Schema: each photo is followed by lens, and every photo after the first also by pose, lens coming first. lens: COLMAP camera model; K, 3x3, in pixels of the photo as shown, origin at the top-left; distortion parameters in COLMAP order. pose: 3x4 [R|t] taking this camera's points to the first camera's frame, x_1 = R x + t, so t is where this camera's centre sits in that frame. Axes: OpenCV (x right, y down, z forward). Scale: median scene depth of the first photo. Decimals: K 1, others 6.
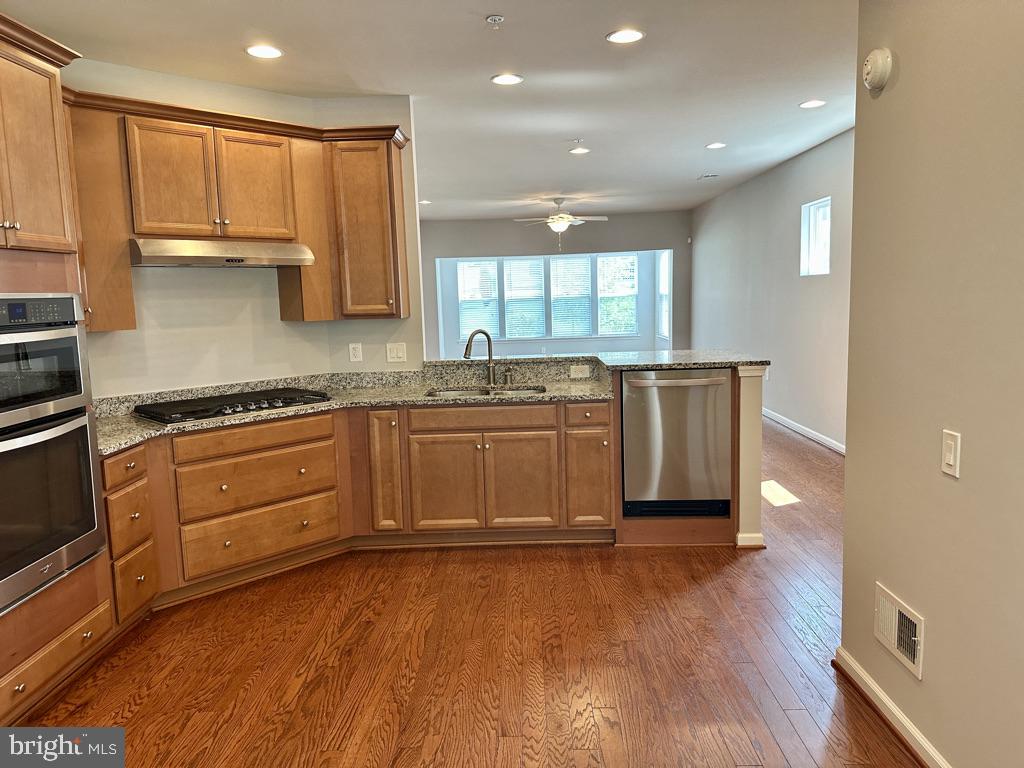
lens RADIAL K [[722.9, 0, 513.1], [0, 722.9, 377.4], [0, 0, 1]] dist [0.042554, -0.018437]
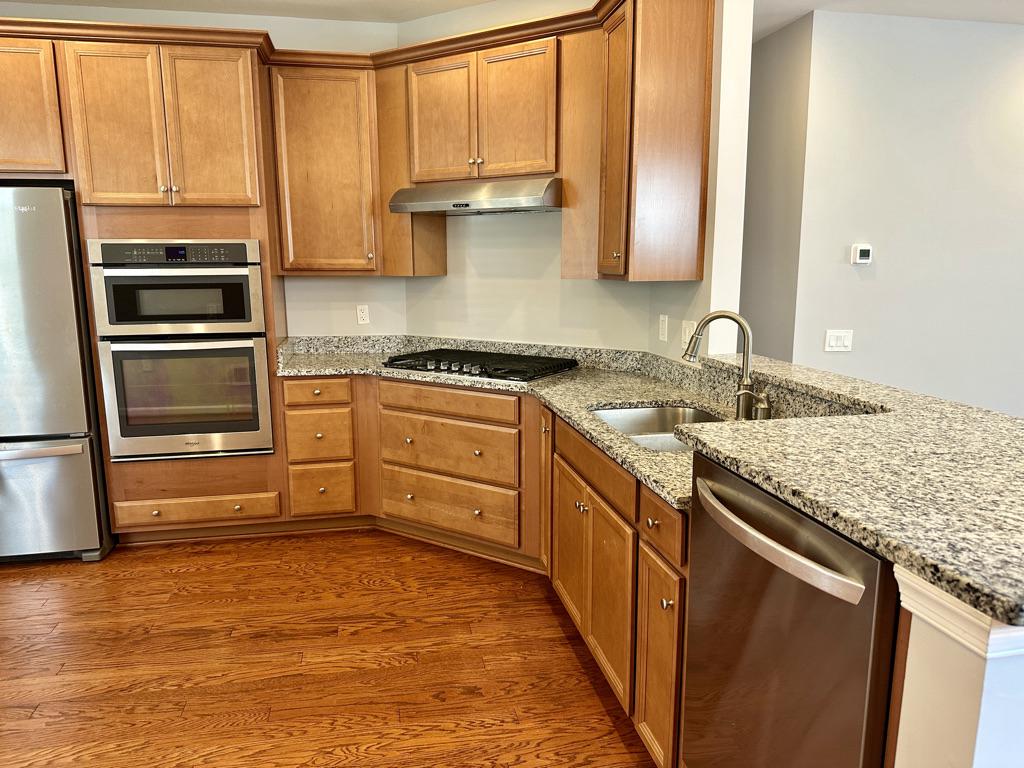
lens RADIAL K [[722.9, 0, 512.4], [0, 722.9, 393.0], [0, 0, 1]] dist [0.042554, -0.018437]
pose [[0.210225, 0.206540, -0.955587, 0.552653], [-0.118305, 0.975621, 0.184844, -0.109856], [0.970469, 0.074192, 0.229535, 0.901195]]
